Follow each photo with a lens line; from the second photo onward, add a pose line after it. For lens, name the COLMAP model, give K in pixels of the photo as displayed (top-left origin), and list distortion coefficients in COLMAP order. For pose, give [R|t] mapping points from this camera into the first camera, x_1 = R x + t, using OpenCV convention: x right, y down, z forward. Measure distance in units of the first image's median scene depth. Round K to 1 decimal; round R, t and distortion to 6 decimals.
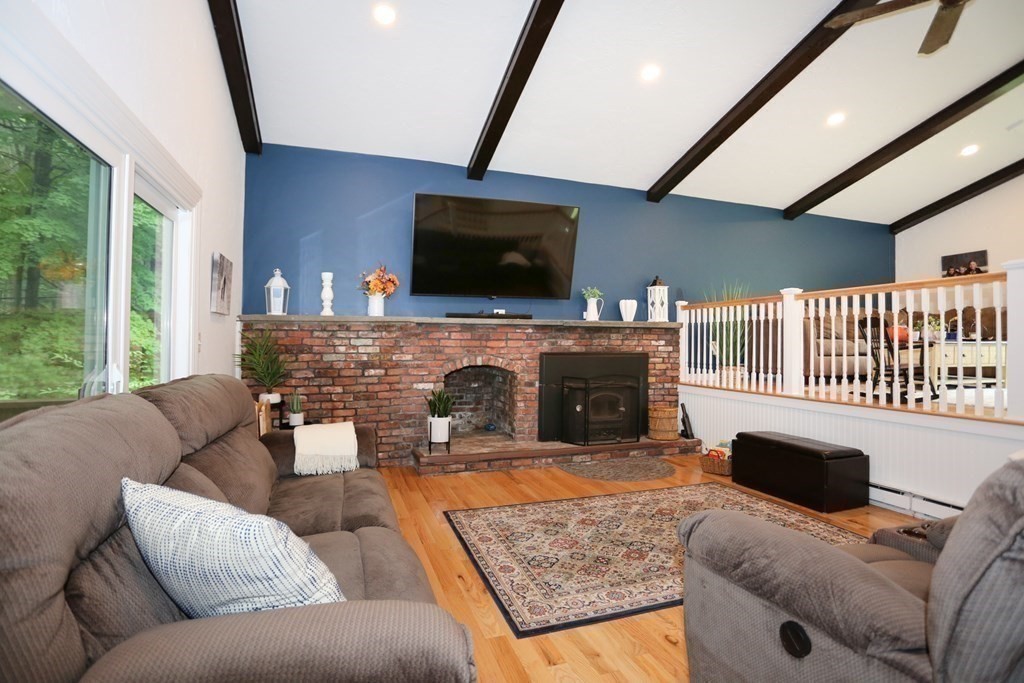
lens RADIAL K [[495.0, 0, 512.0], [0, 495.0, 341.5], [0, 0, 1]] dist [-0.077169, 0.030637]
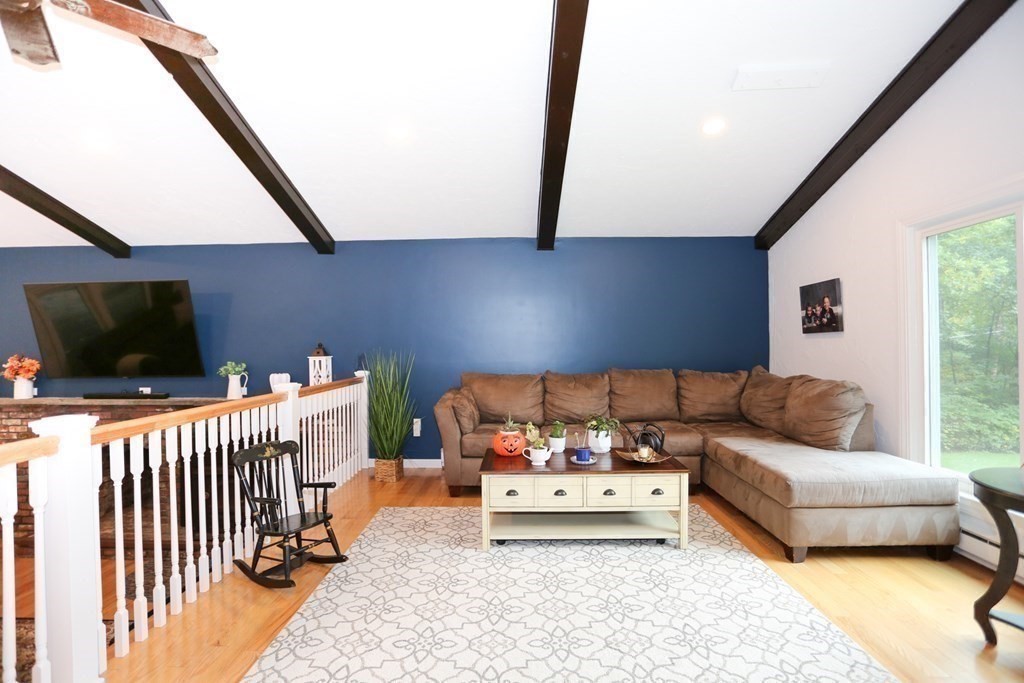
lens RADIAL K [[495.0, 0, 512.0], [0, 495.0, 341.5], [0, 0, 1]] dist [-0.077169, 0.030637]
pose [[0.938678, -0.015218, -0.344459, 1.079010], [0.013500, 0.999882, -0.007386, -0.151968], [0.344531, 0.002283, 0.938772, 0.387918]]
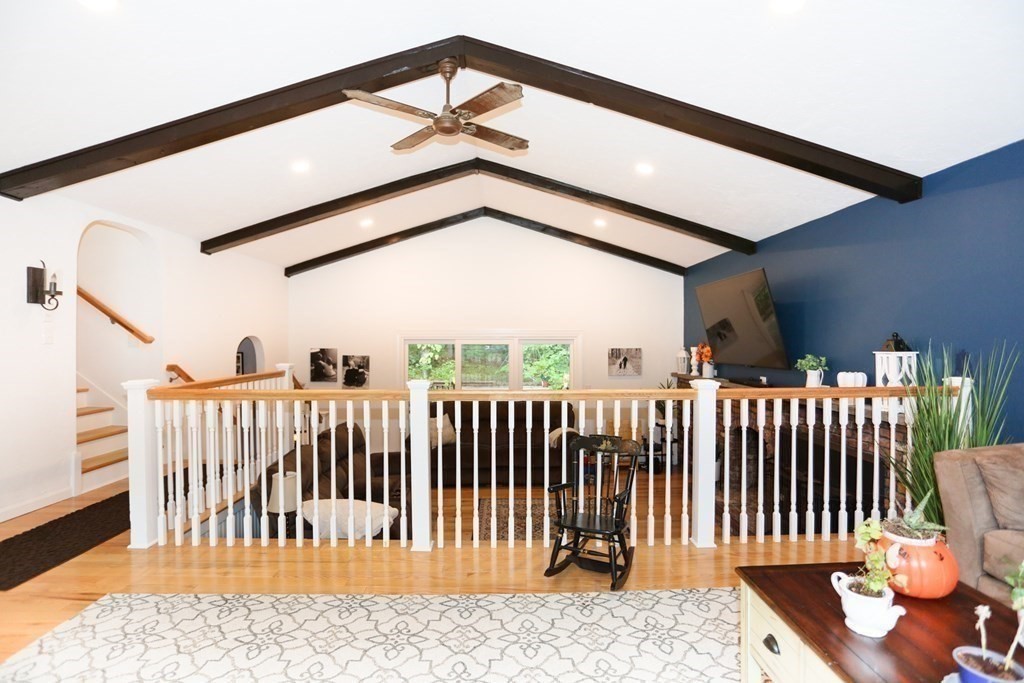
lens RADIAL K [[495.0, 0, 512.0], [0, 495.0, 341.5], [0, 0, 1]] dist [-0.077169, 0.030637]
pose [[-0.312412, -0.000905, -0.949946, 1.183181], [0.002641, 0.999995, -0.001822, -0.148745], [0.949943, -0.003078, -0.312408, 0.895231]]
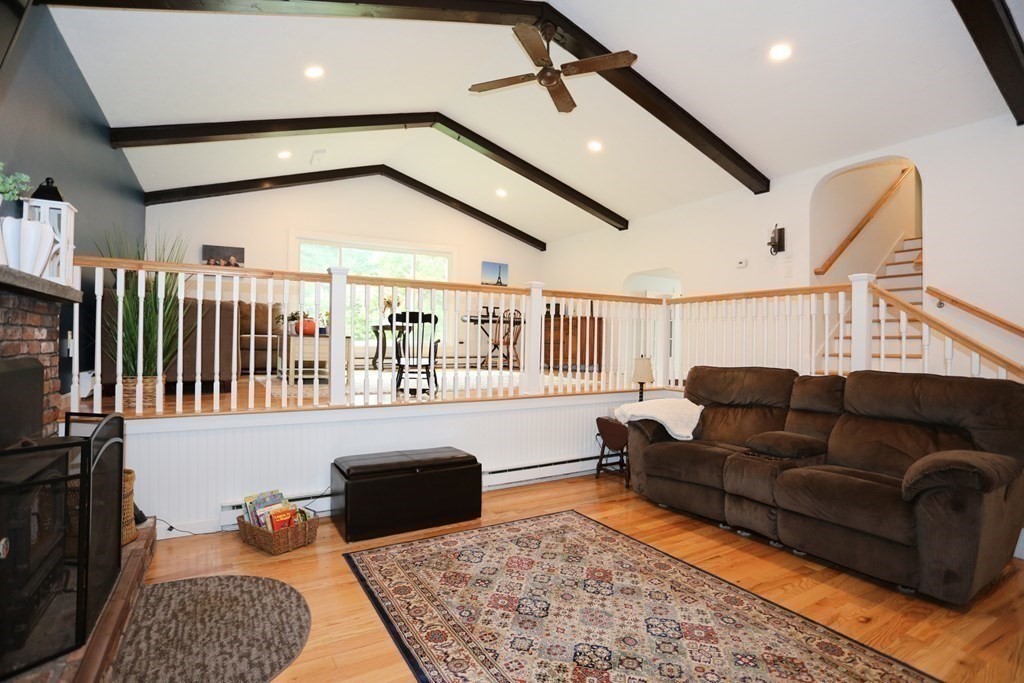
lens RADIAL K [[495.0, 0, 512.0], [0, 495.0, 341.5], [0, 0, 1]] dist [-0.077169, 0.030637]
pose [[-0.192768, -0.006893, 0.981220, -0.223975], [-0.016607, 0.999855, 0.003761, 0.001723], [-0.981104, -0.015570, -0.192854, 0.803635]]
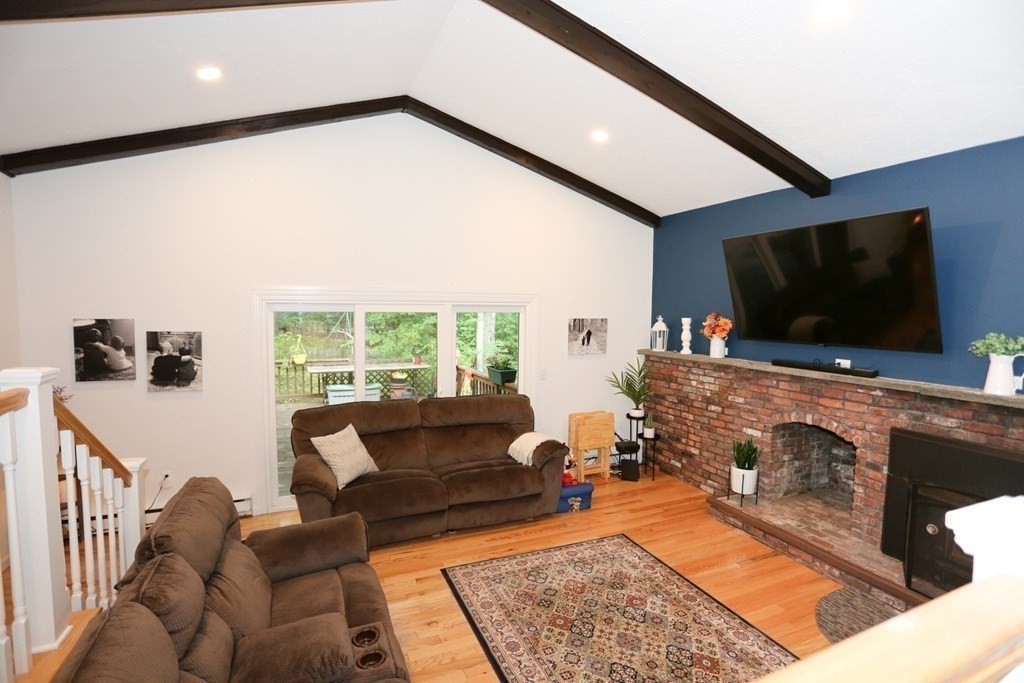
lens RADIAL K [[495.0, 0, 512.0], [0, 495.0, 341.5], [0, 0, 1]] dist [-0.077169, 0.030637]
pose [[0.073218, 0.065362, -0.995172, 0.740256], [-0.006800, 0.997860, 0.065038, -0.149802], [0.997293, 0.002005, 0.073505, 0.466093]]
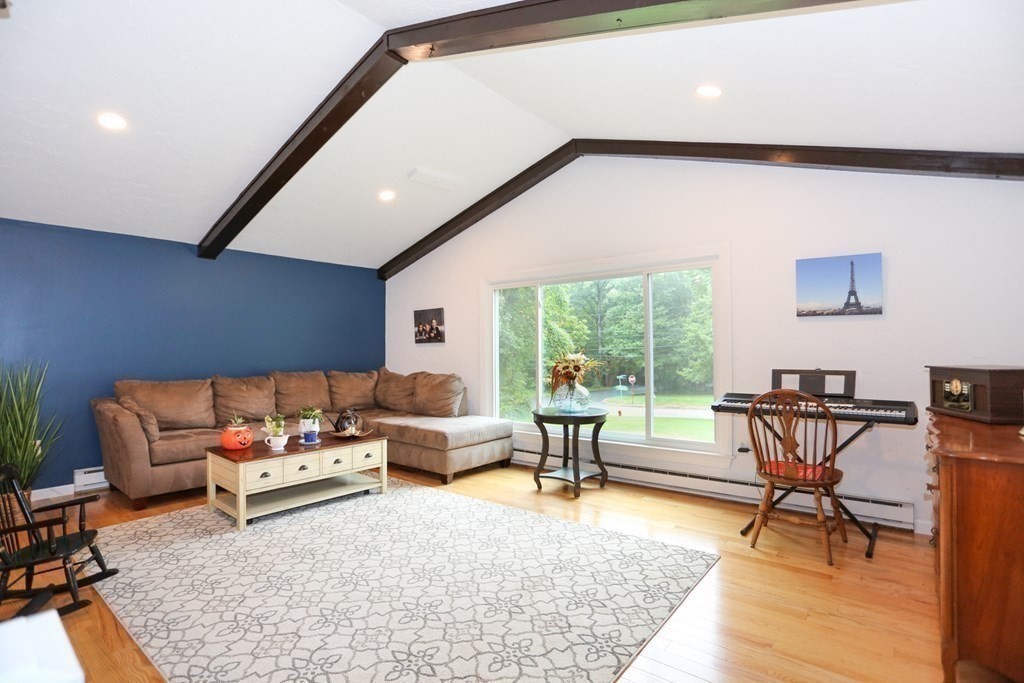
lens RADIAL K [[495.0, 0, 512.0], [0, 495.0, 341.5], [0, 0, 1]] dist [-0.077169, 0.030637]
pose [[0.847488, -0.001878, 0.530812, 0.801356], [0.009332, 0.999892, -0.011363, -0.153584], [-0.530733, 0.014583, 0.847414, 0.166152]]
